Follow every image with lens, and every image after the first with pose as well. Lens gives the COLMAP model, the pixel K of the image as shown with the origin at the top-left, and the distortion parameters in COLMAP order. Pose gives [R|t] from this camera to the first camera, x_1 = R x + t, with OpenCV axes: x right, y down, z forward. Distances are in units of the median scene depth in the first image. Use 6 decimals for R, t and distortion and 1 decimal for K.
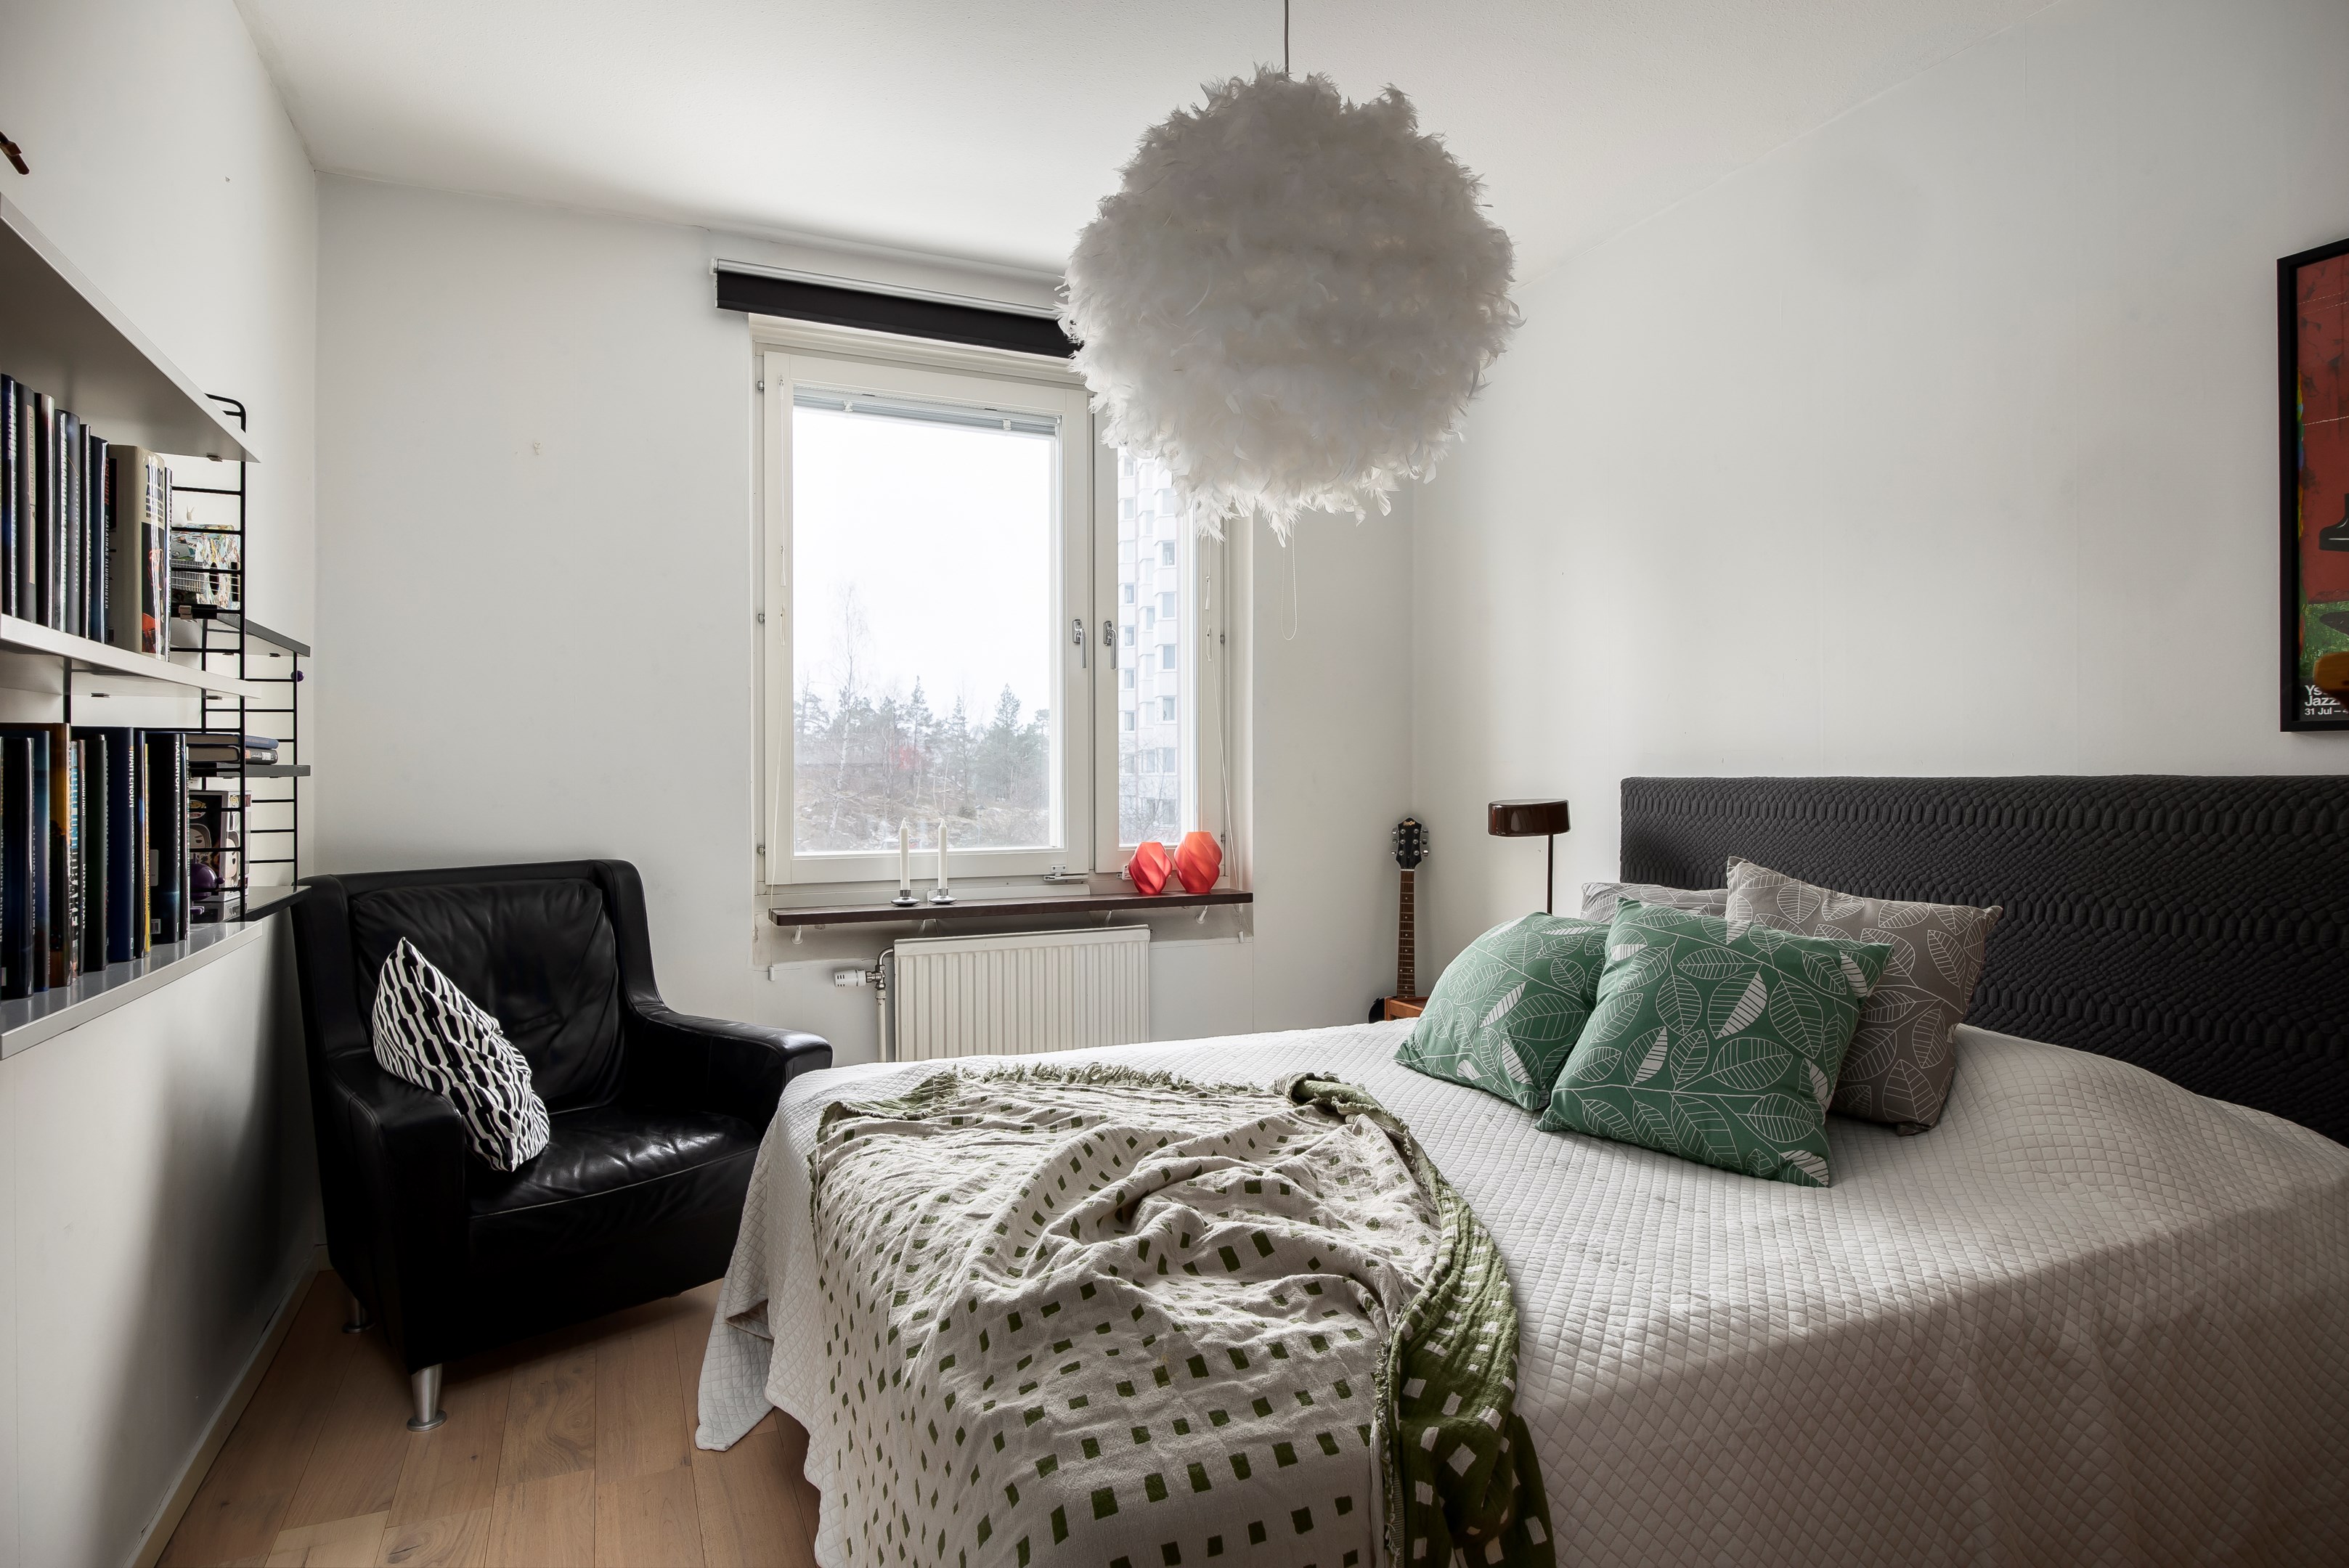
lens RADIAL K [[1343.6, 0, 1253.1], [0, 1343.6, 770.3], [0, 0, 1]] dist [-0.001284, -0.001932]
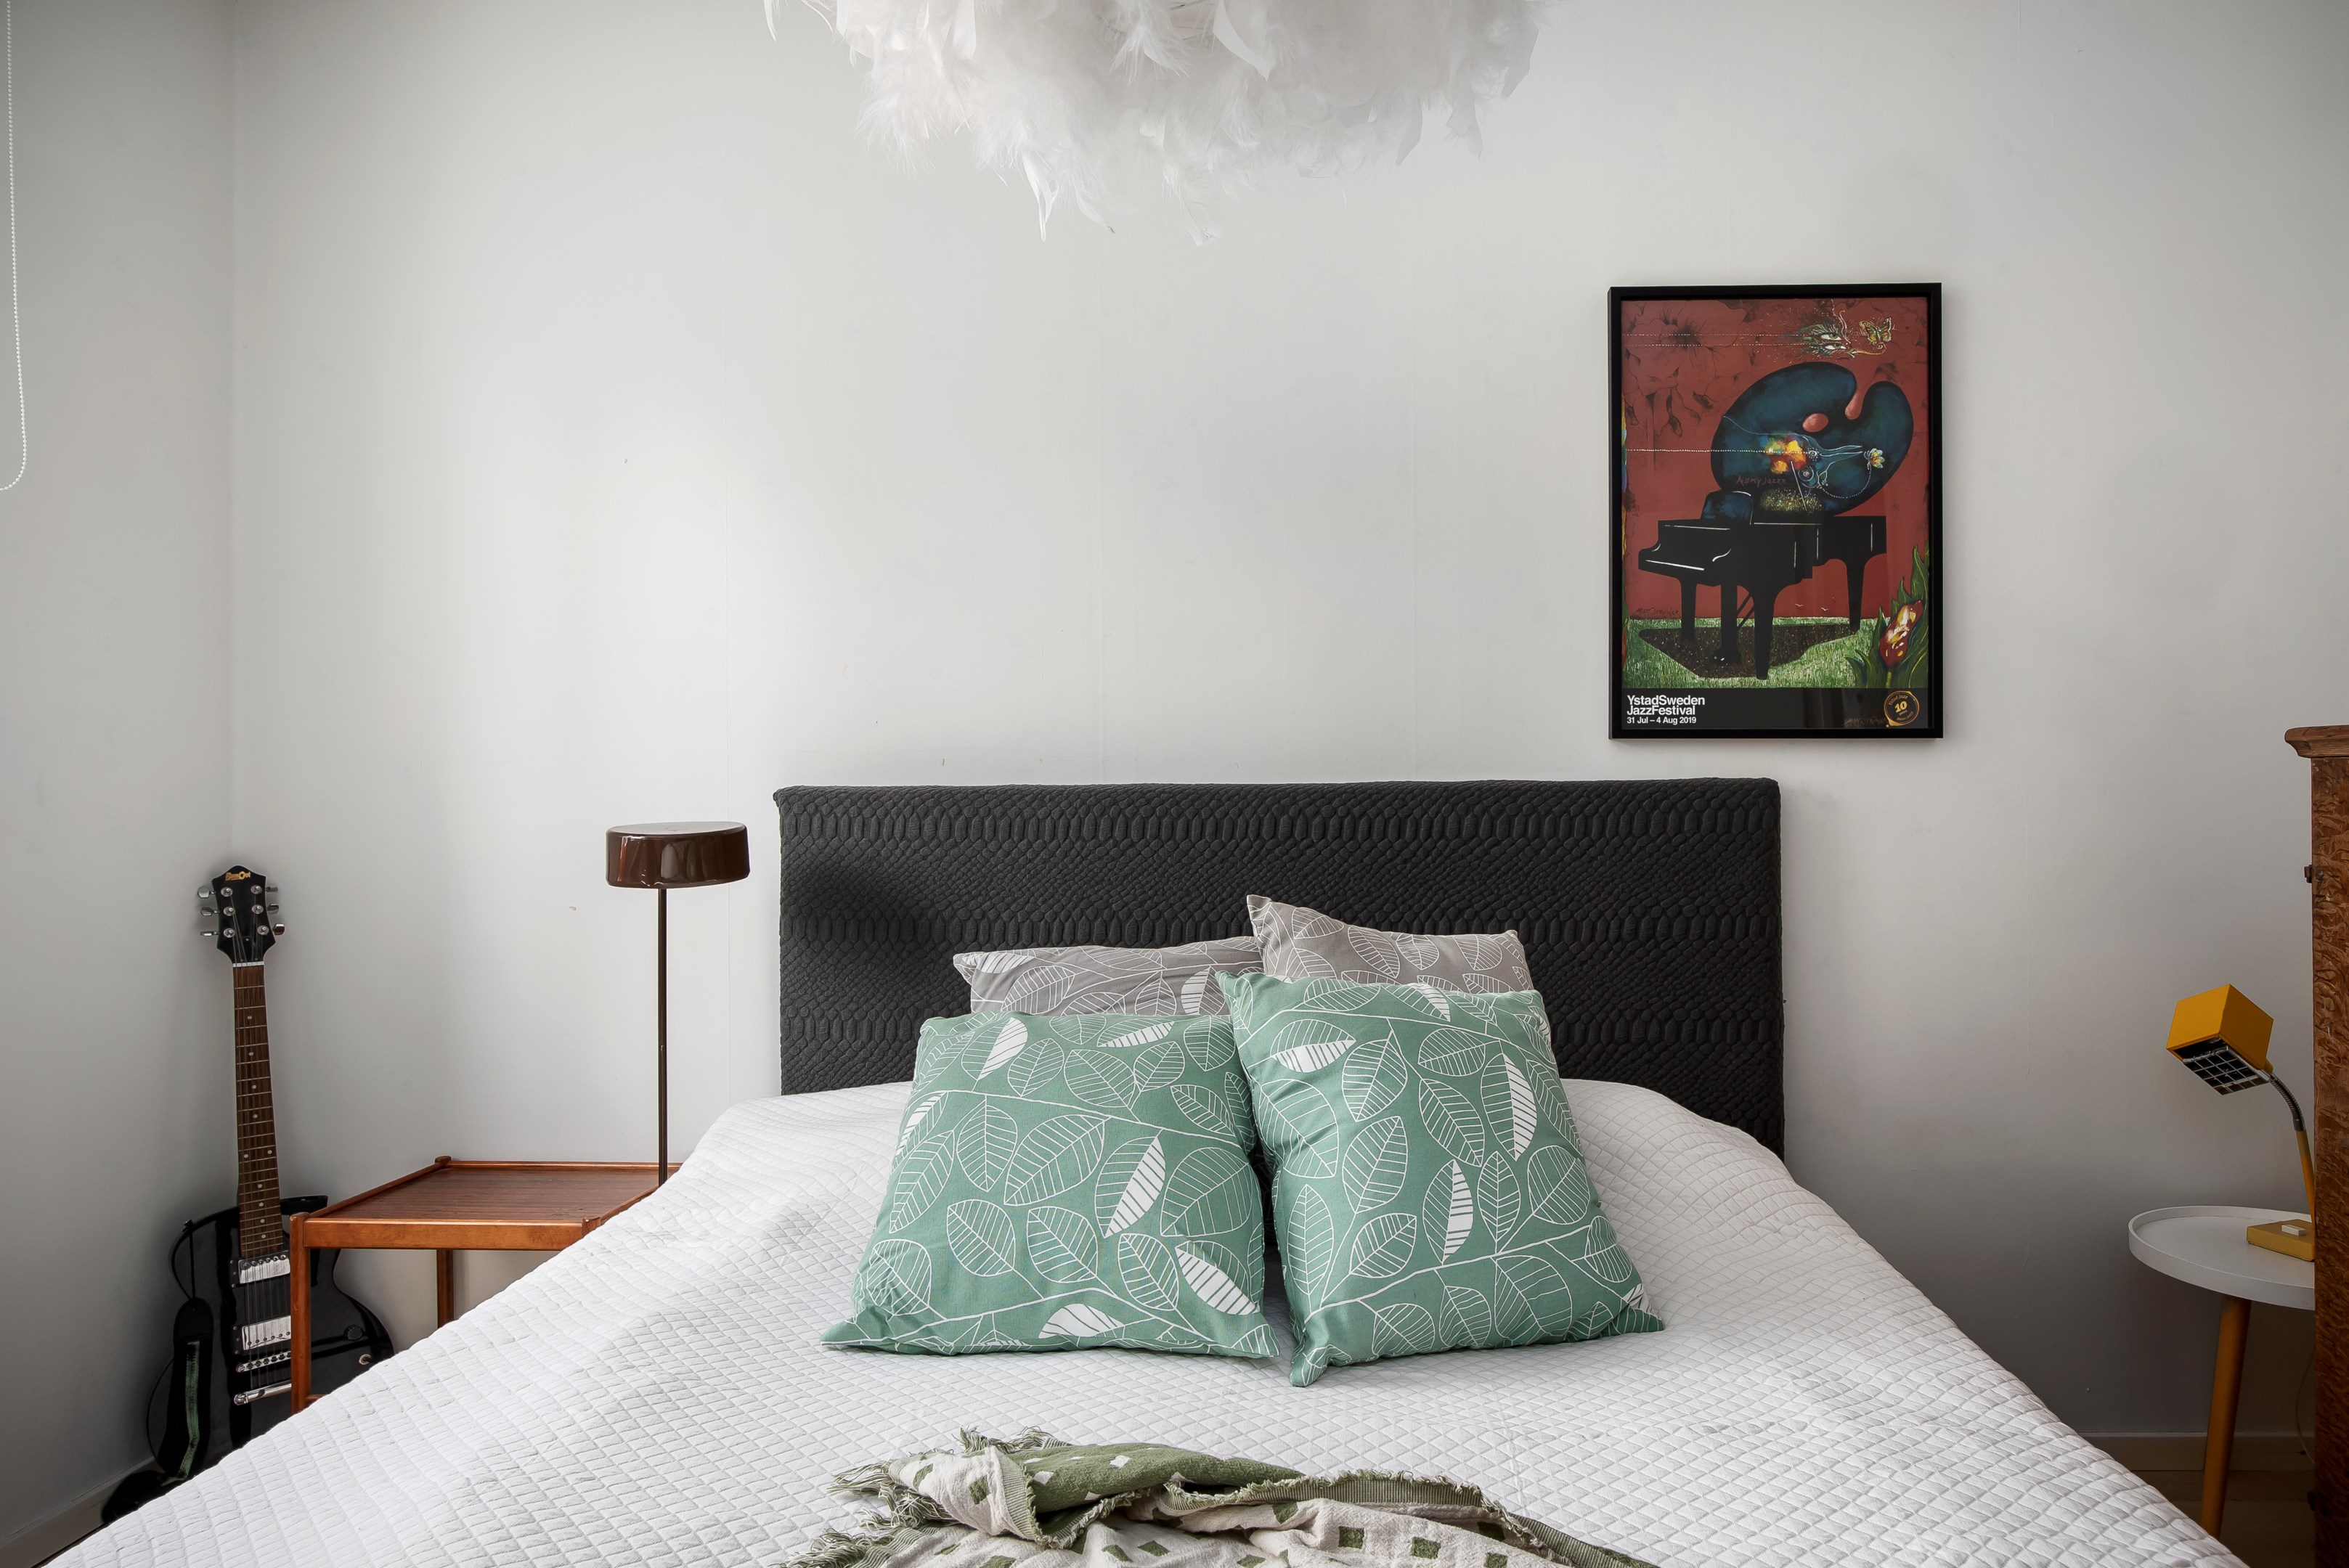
lens RADIAL K [[1384.9, 0, 1171.0], [0, 1384.9, 785.0], [0, 0, 1]] dist [0.003317, -0.004575]
pose [[0.486844, -0.001555, 0.873487, -0.340028], [0.001236, 0.999999, 0.001091, 0.005796], [-0.873488, 0.000548, 0.486846, 0.756495]]
